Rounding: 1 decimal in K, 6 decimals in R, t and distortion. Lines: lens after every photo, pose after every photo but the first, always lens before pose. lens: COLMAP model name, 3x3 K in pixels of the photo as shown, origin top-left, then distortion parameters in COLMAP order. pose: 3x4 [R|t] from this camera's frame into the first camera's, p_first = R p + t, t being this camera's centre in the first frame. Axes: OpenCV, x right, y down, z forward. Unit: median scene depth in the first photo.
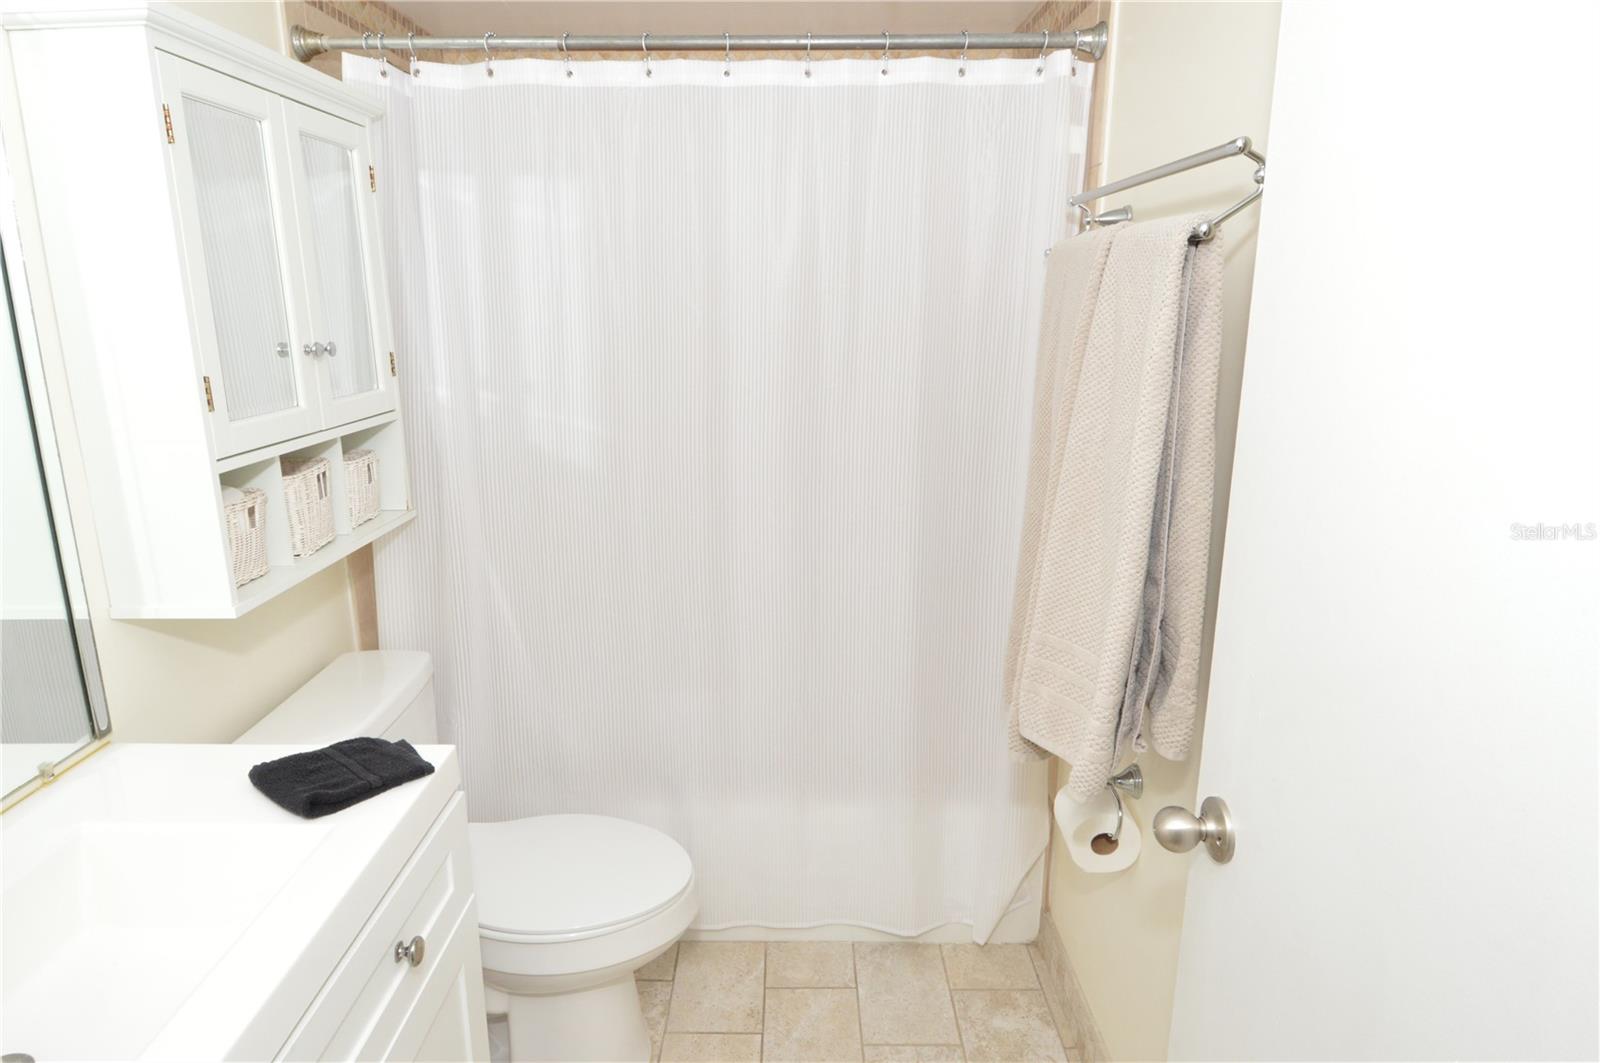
lens RADIAL K [[912.2, 0, 784.4], [0, 912.2, 516.2], [0, 0, 1]] dist [0.019329, -0.033581]
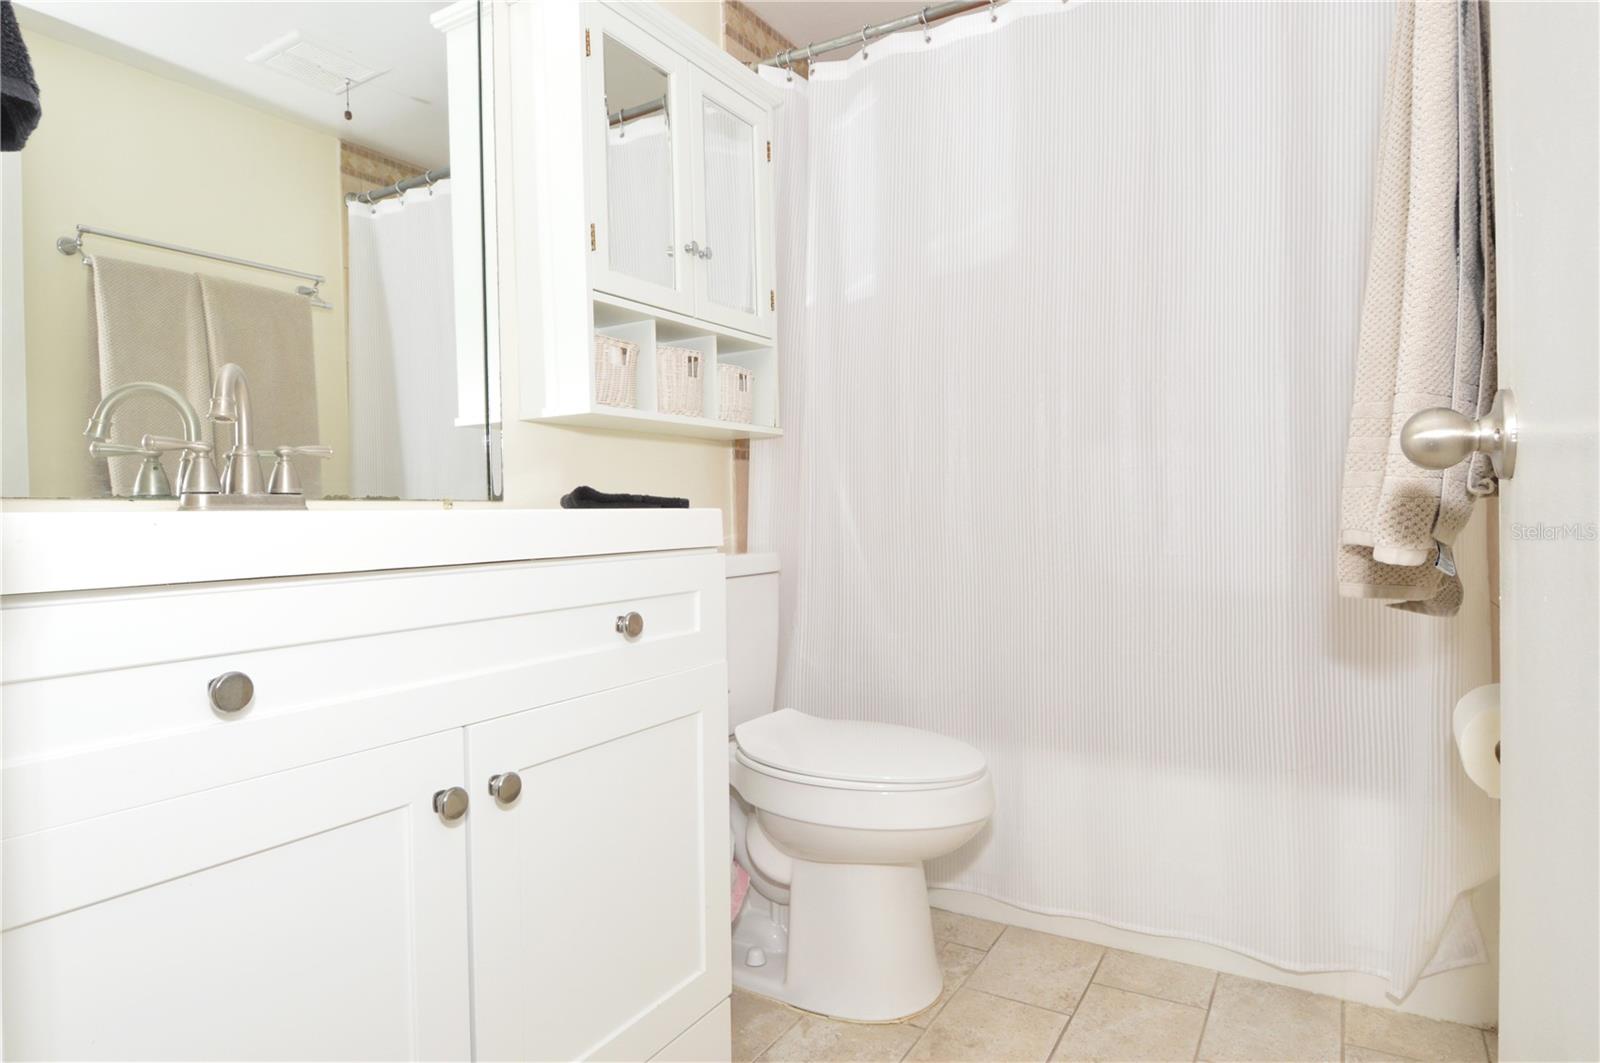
lens RADIAL K [[900.0, 0, 820.8], [0, 900.0, 524.6], [0, 0, 1]] dist [0.020760, -0.031706]
pose [[0.869861, -0.004359, -0.493278, 0.260291], [-0.101689, 0.976899, -0.187955, 0.429318], [0.482702, 0.213656, 0.849323, 0.131437]]
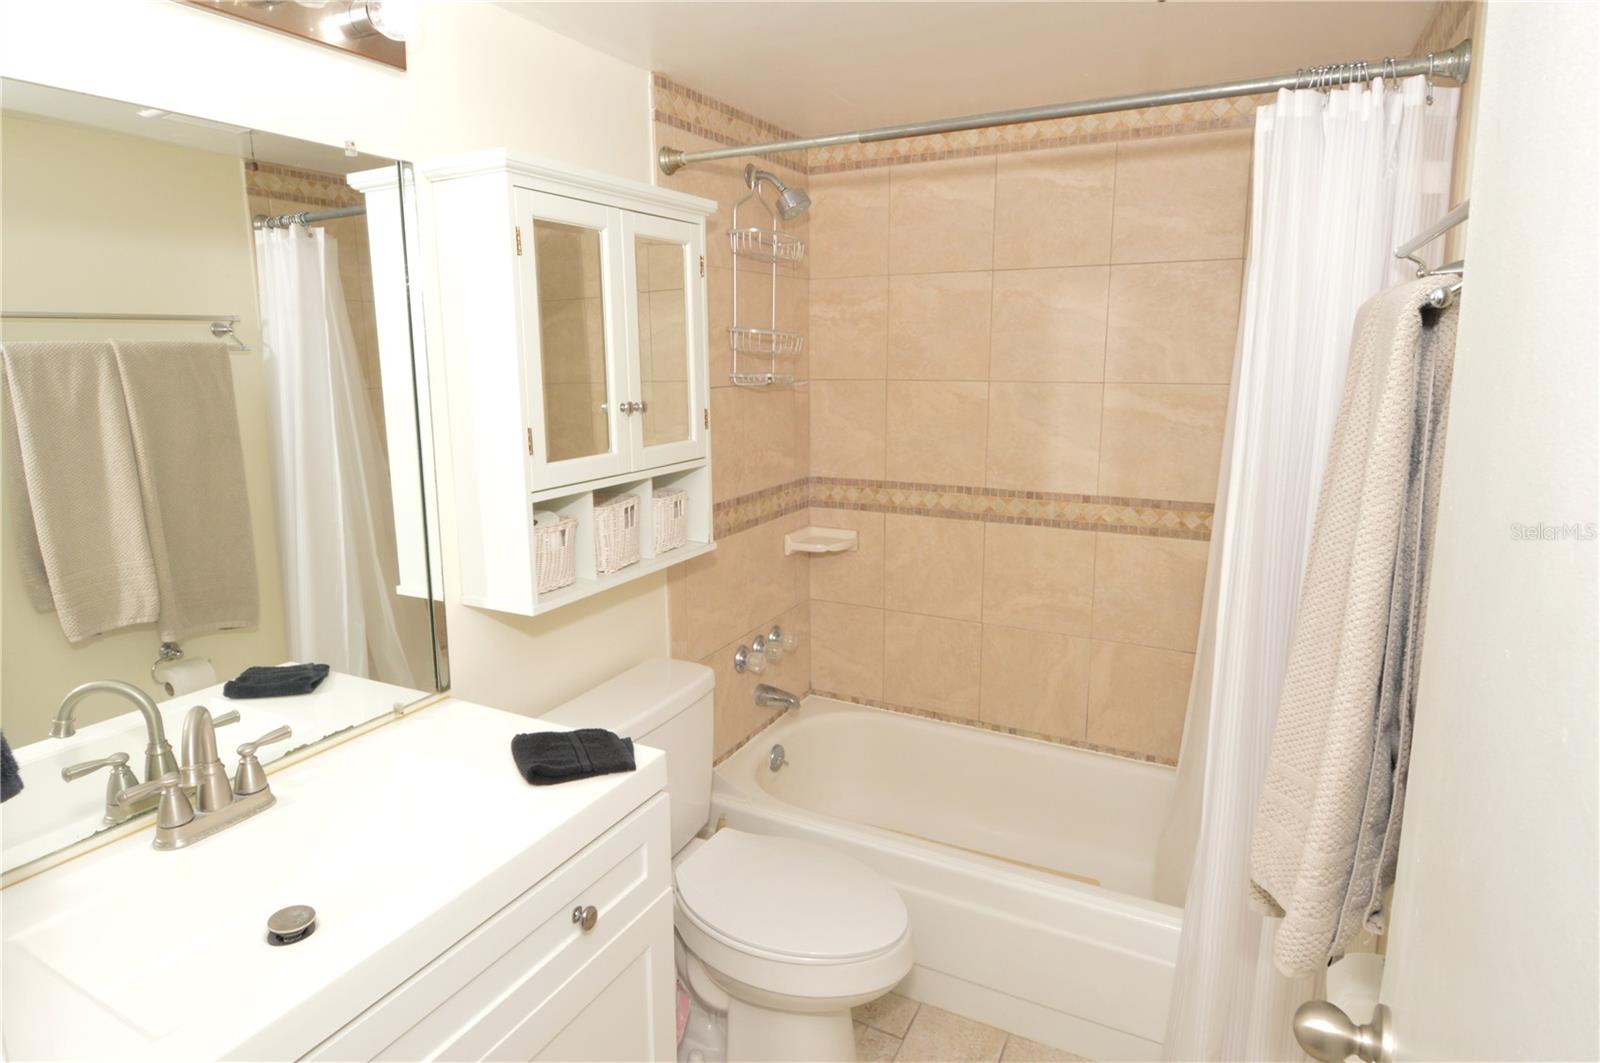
lens RADIAL K [[896.0, 0, 760.8], [0, 896.0, 498.4], [0, 0, 1]] dist [0.017708, -0.029233]
pose [[0.881078, 0.071701, -0.467504, 0.236447], [-0.103082, 0.993792, -0.041855, -0.029709], [0.461601, 0.085069, 0.882999, 0.025259]]
